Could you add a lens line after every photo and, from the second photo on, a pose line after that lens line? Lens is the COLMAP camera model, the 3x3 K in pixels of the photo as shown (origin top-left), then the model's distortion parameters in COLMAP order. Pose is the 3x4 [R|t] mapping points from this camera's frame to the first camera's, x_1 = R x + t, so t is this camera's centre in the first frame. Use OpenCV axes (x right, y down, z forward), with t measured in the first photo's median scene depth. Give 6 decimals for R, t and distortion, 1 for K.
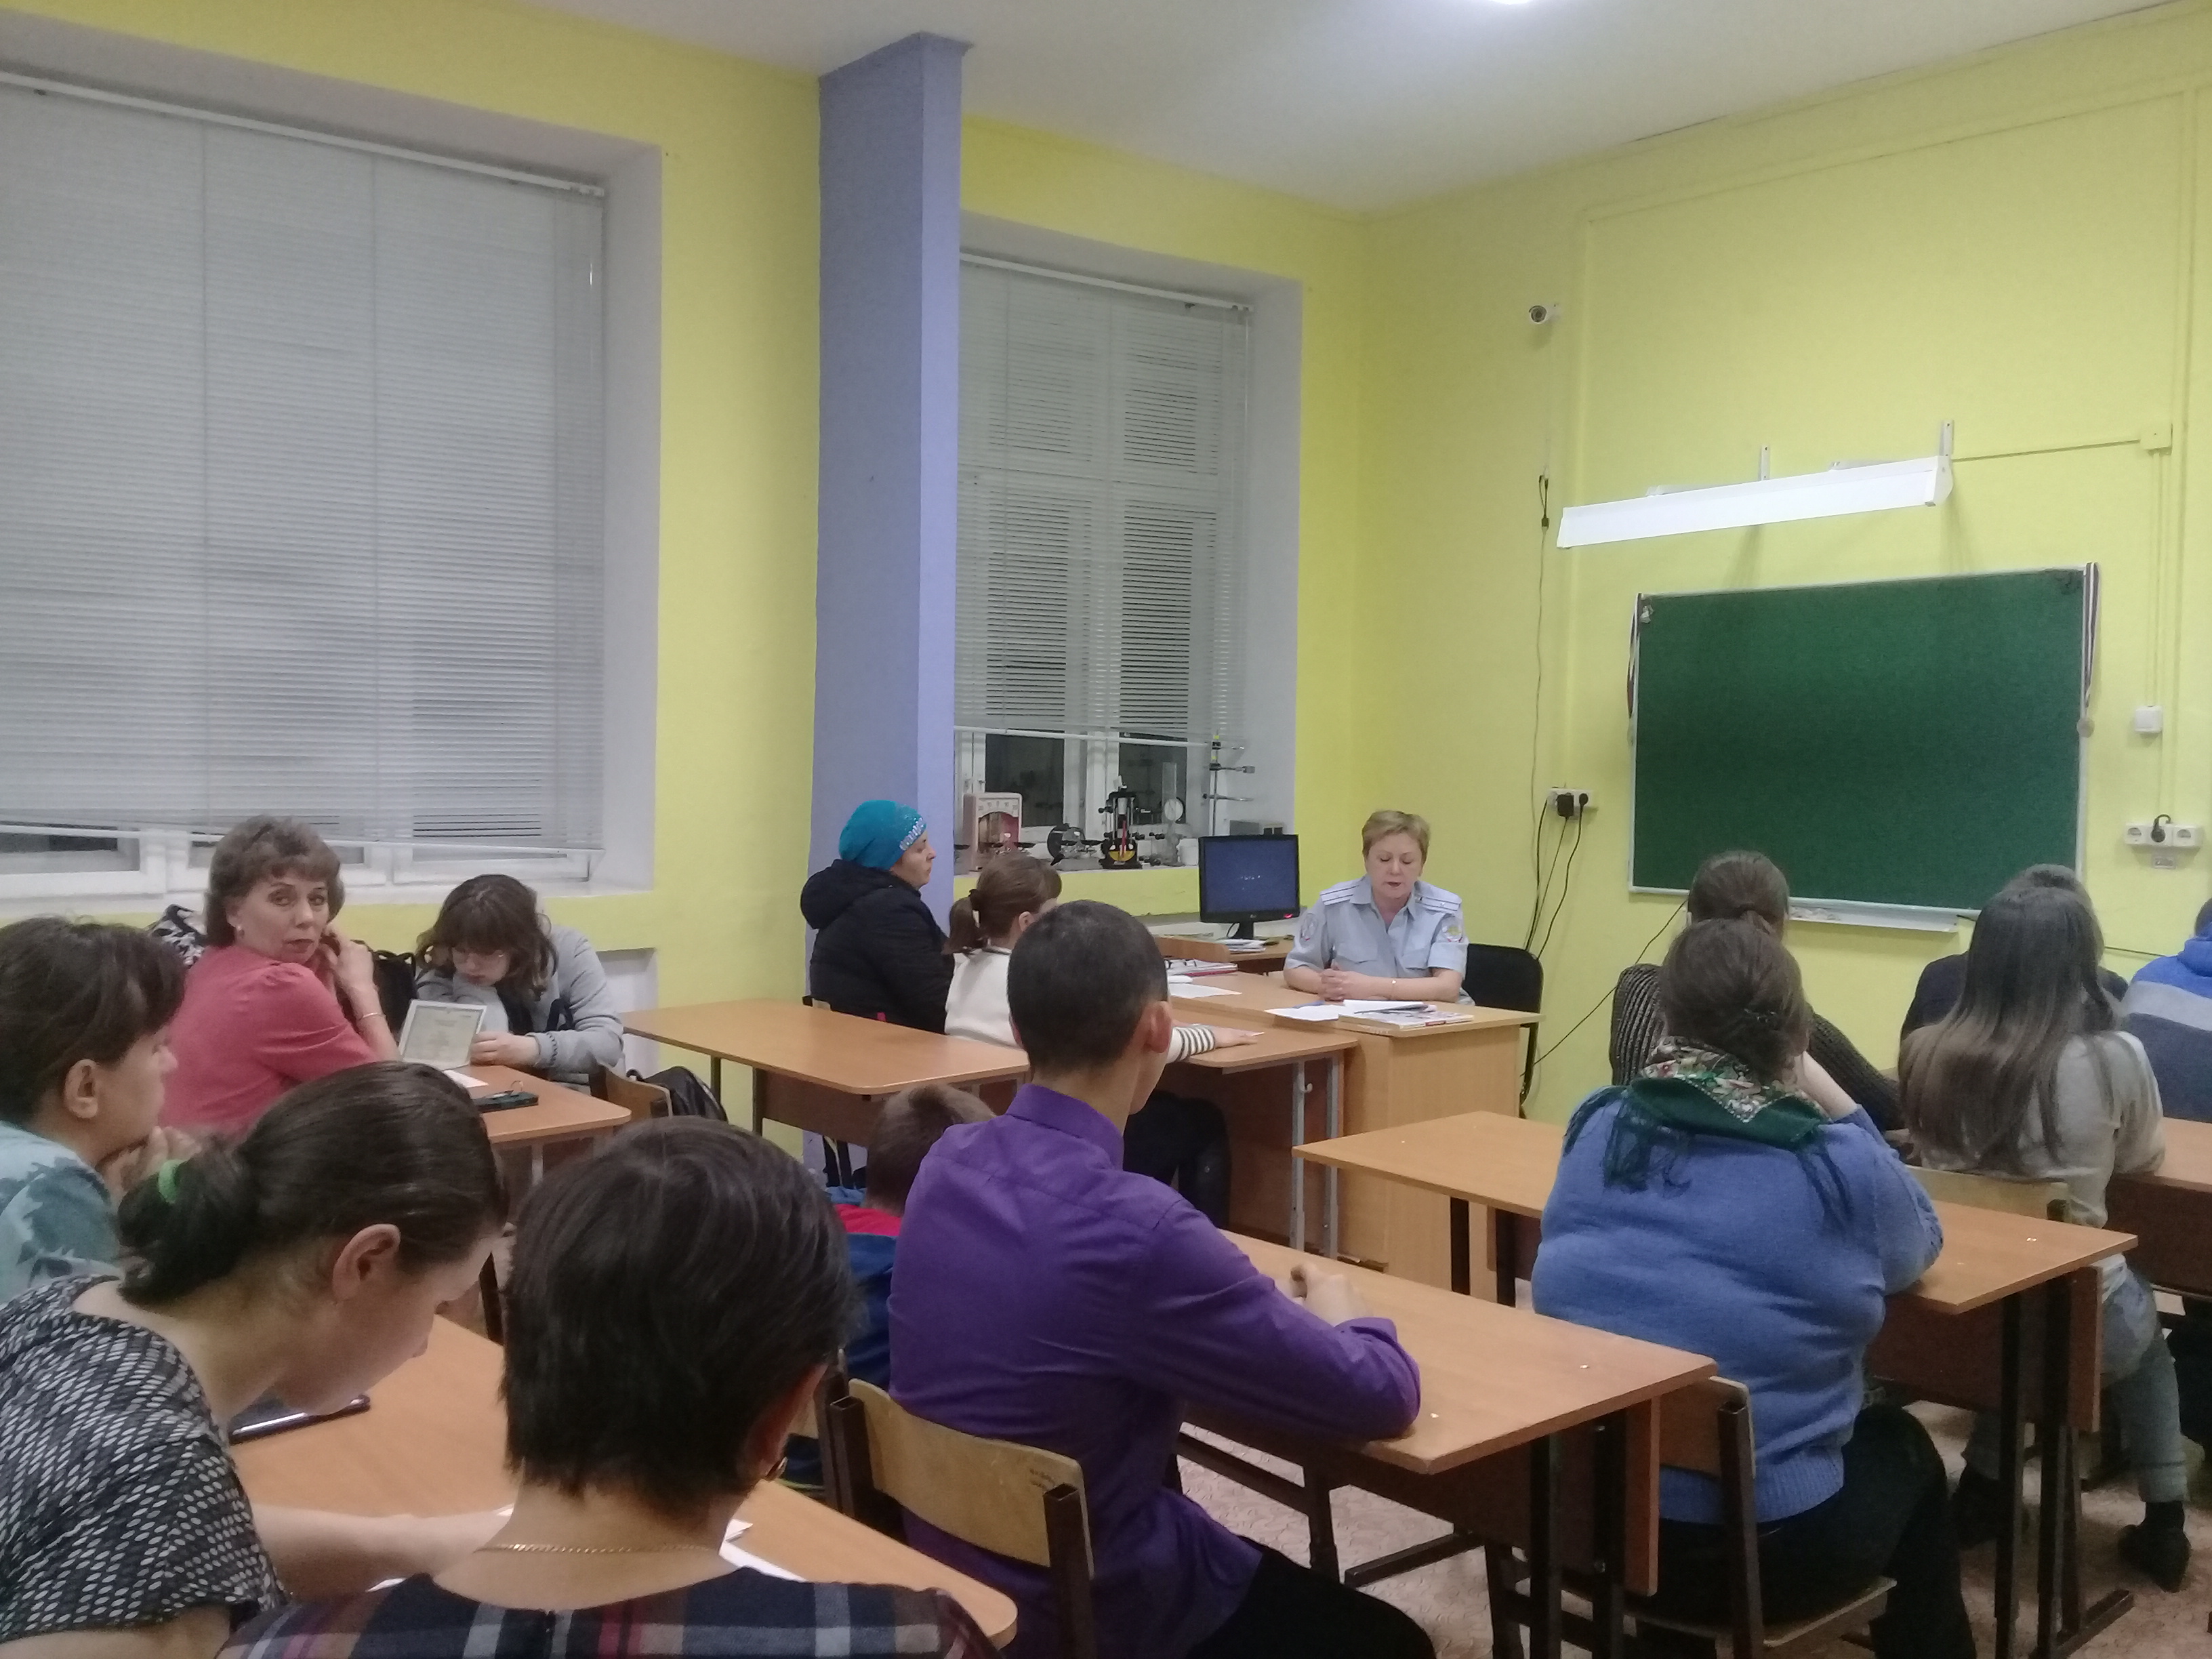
lens RADIAL K [[2016.4, 0, 1110.3], [0, 2016.4, 829.5], [0, 0, 1]] dist [0.037030, -0.066360]
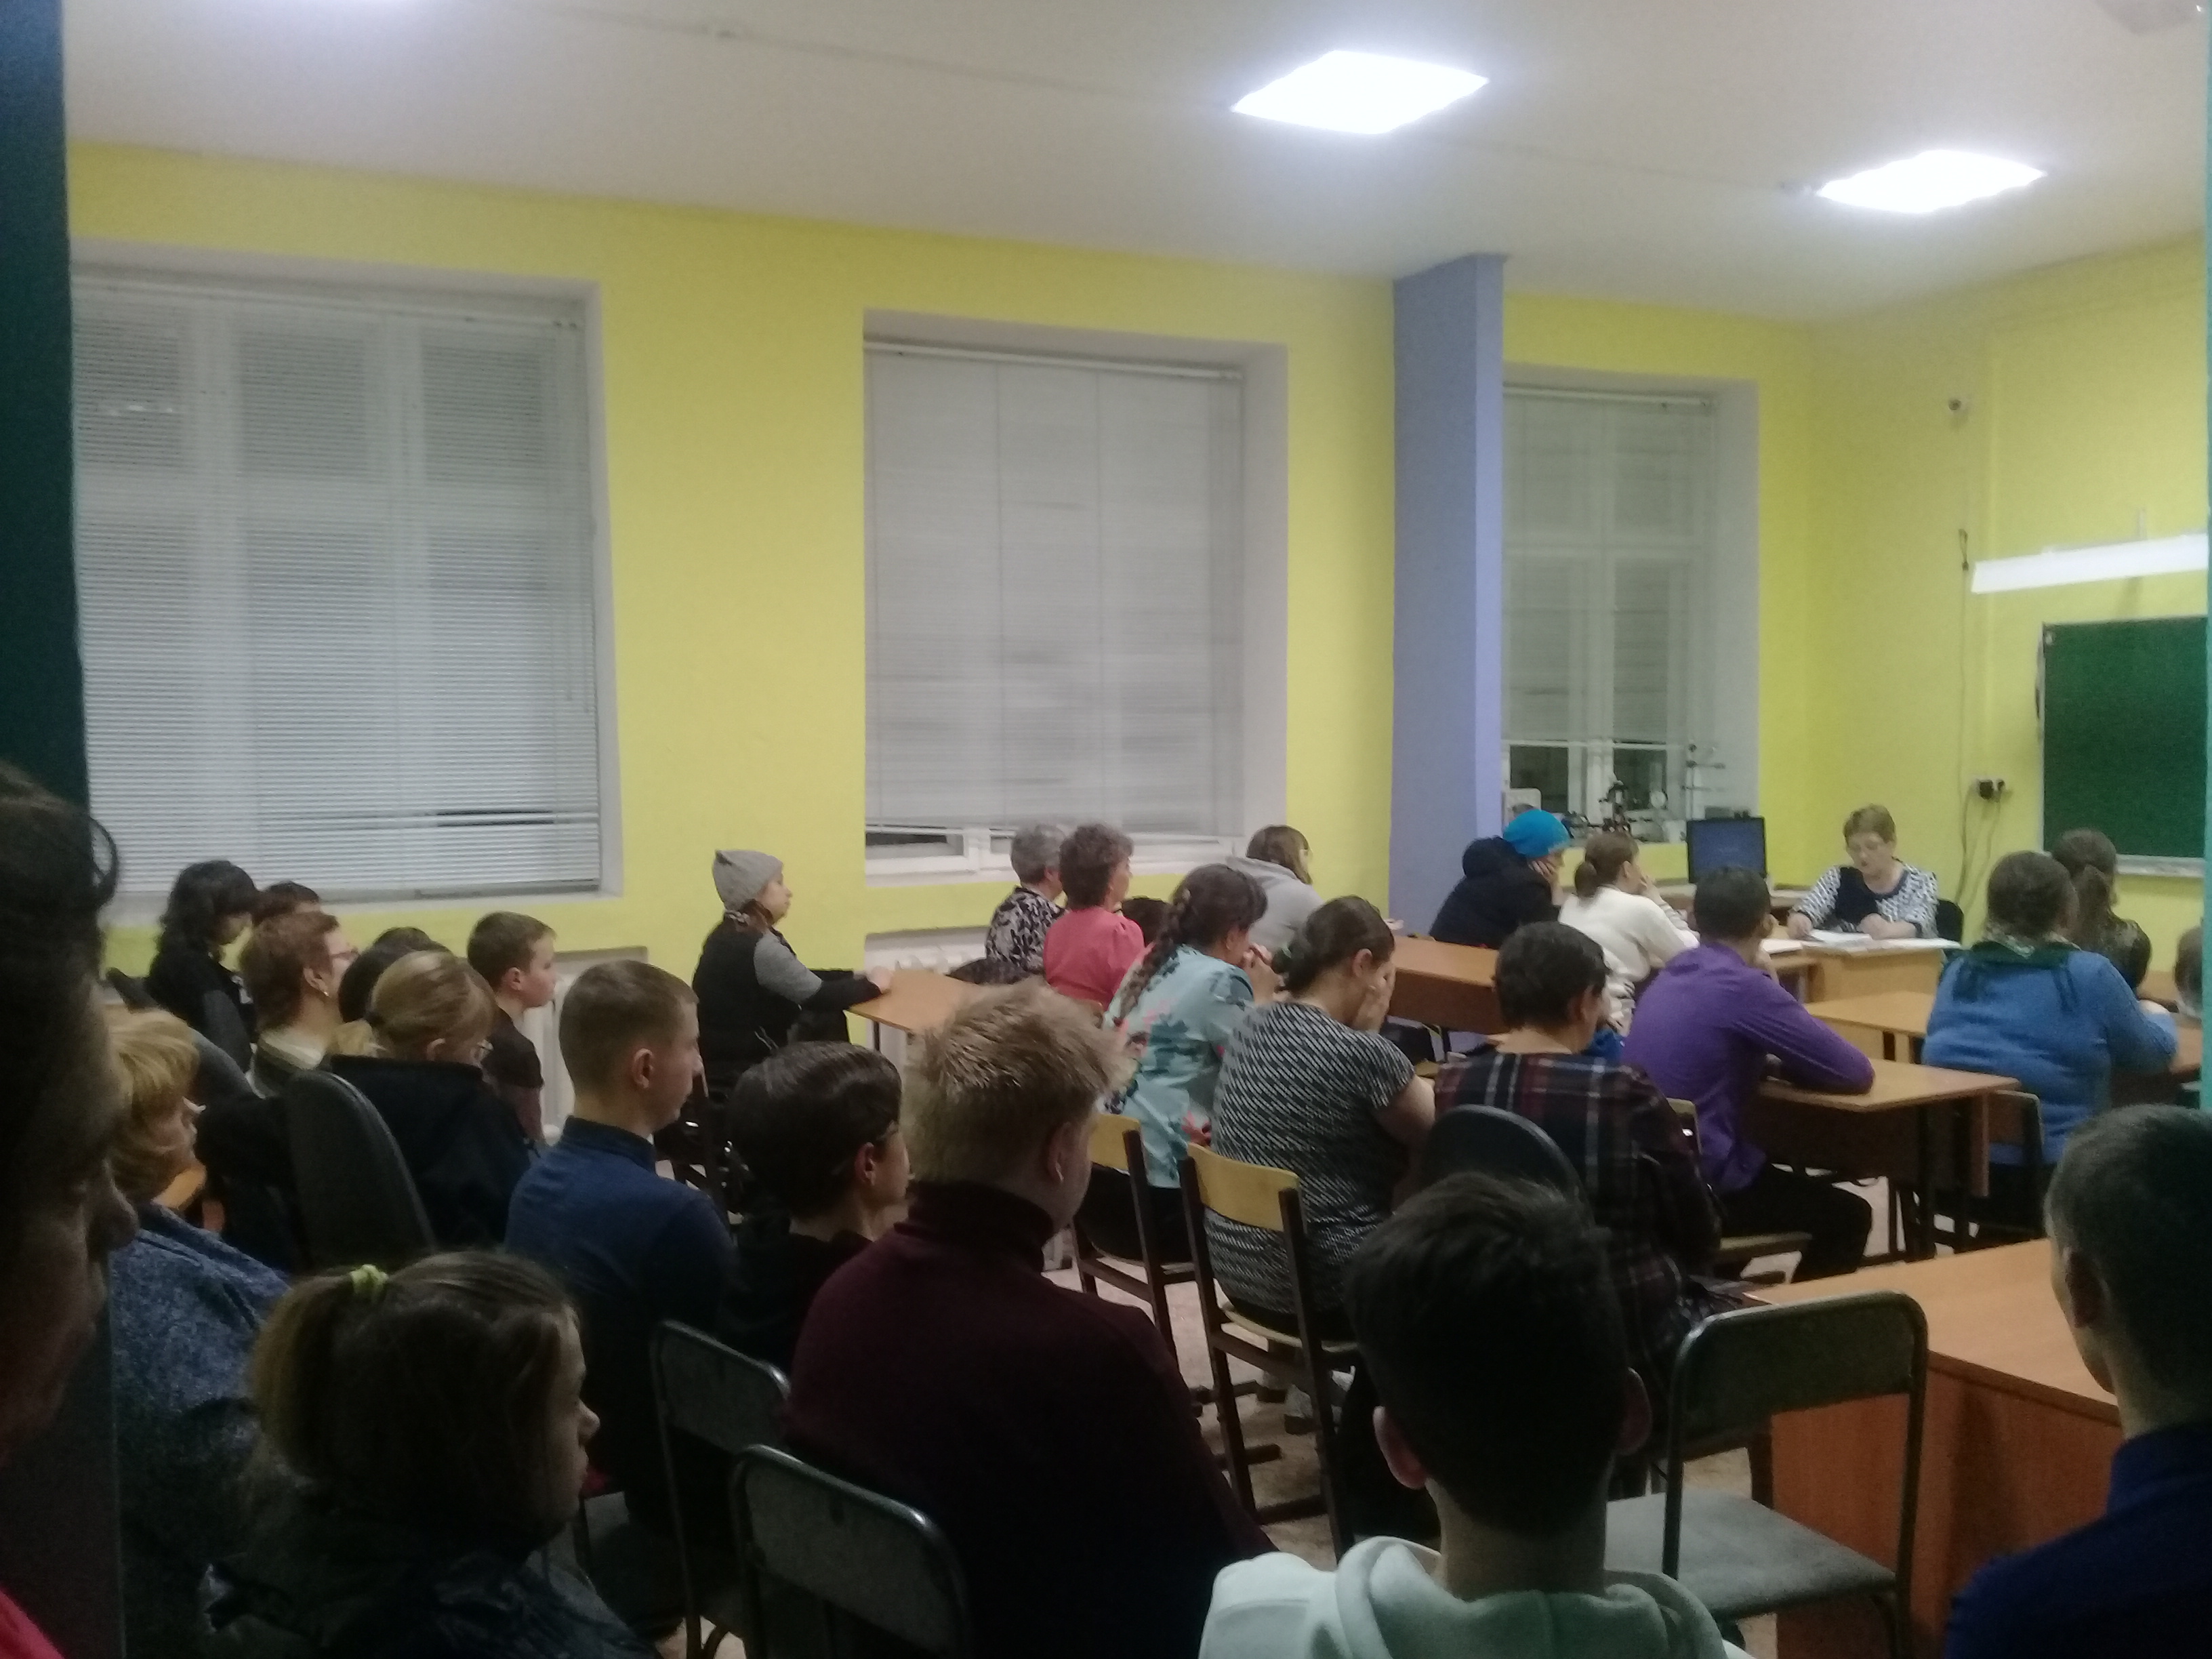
lens RADIAL K [[2016.4, 0, 1043.5], [0, 2016.4, 833.5], [0, 0, 1]] dist [0.037030, -0.066360]
pose [[0.972361, -0.016734, -0.232882, -0.053127], [0.019219, 0.999780, 0.008405, -0.006582], [0.232690, -0.012649, 0.972469, -0.370486]]
